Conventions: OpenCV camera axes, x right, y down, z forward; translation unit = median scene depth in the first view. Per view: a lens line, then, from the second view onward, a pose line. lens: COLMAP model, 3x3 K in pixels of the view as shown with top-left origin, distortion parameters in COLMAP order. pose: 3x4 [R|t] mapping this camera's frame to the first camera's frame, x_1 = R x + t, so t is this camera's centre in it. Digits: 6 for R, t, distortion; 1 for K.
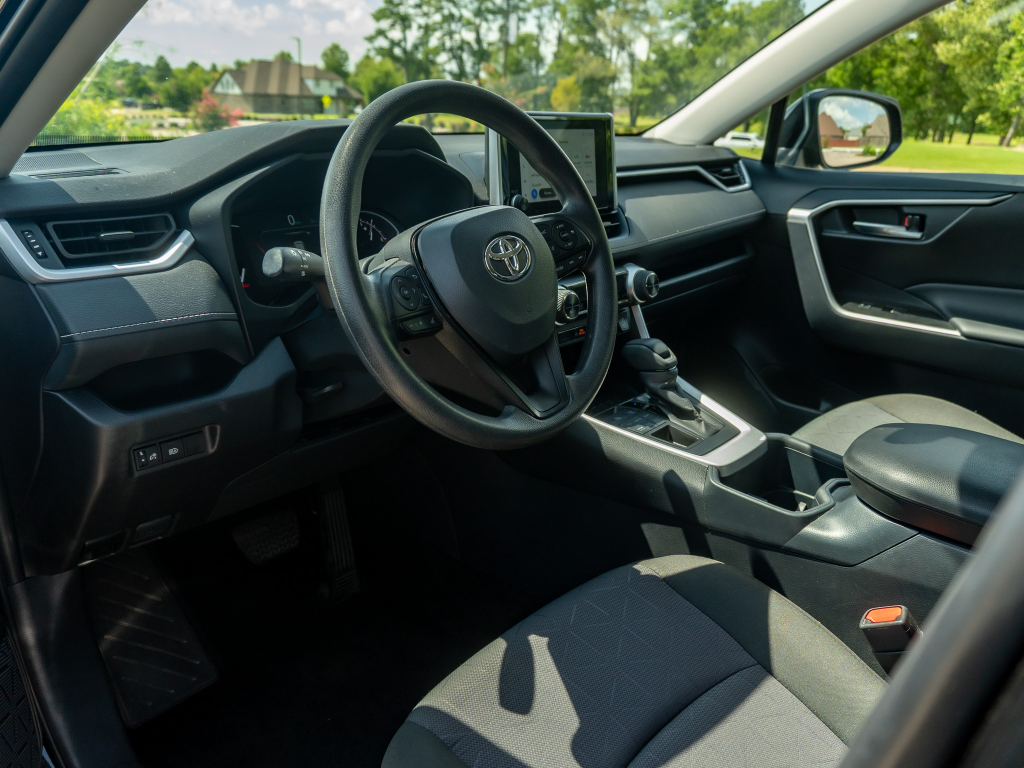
lens RADIAL K [[794.2, 0, 509.6], [0, 794.2, 389.5], [0, 0, 1]] dist [-0.000297, -0.021098]
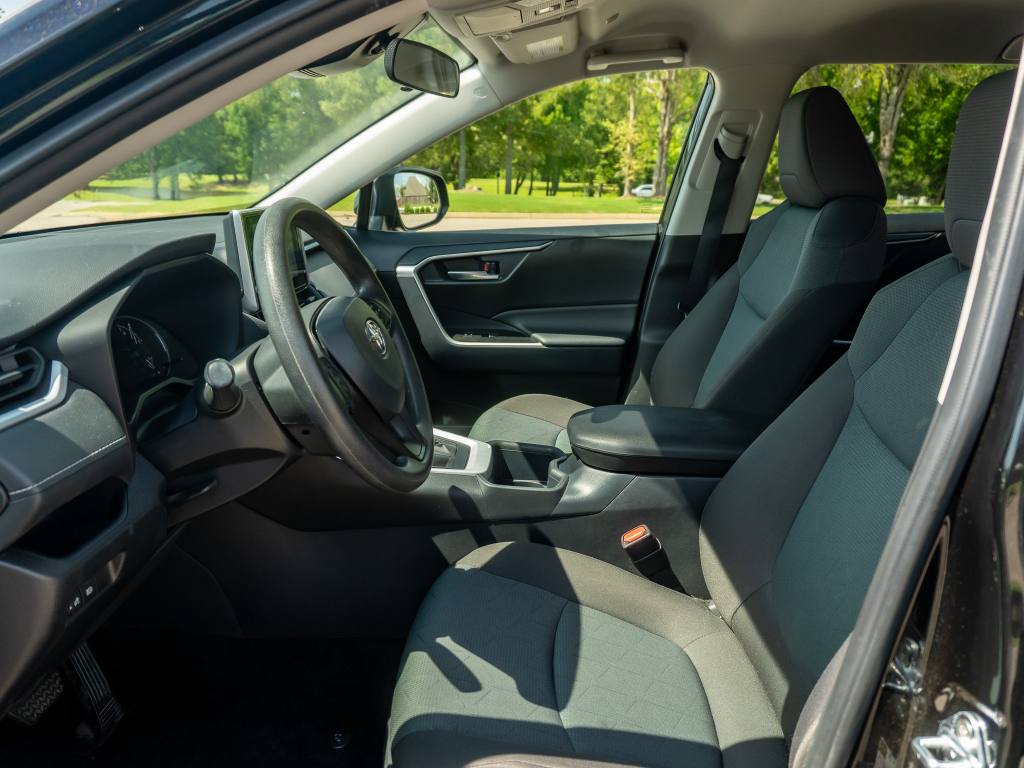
lens RADIAL K [[789.8, 0, 505.7], [0, 789.8, 399.7], [0, 0, 1]] dist [-0.036288, 0.017732]
pose [[0.776903, -0.198899, 0.597379, -0.309051], [0.225444, 0.973762, 0.031022, -0.034601], [-0.587875, 0.110574, 0.801359, -0.037771]]
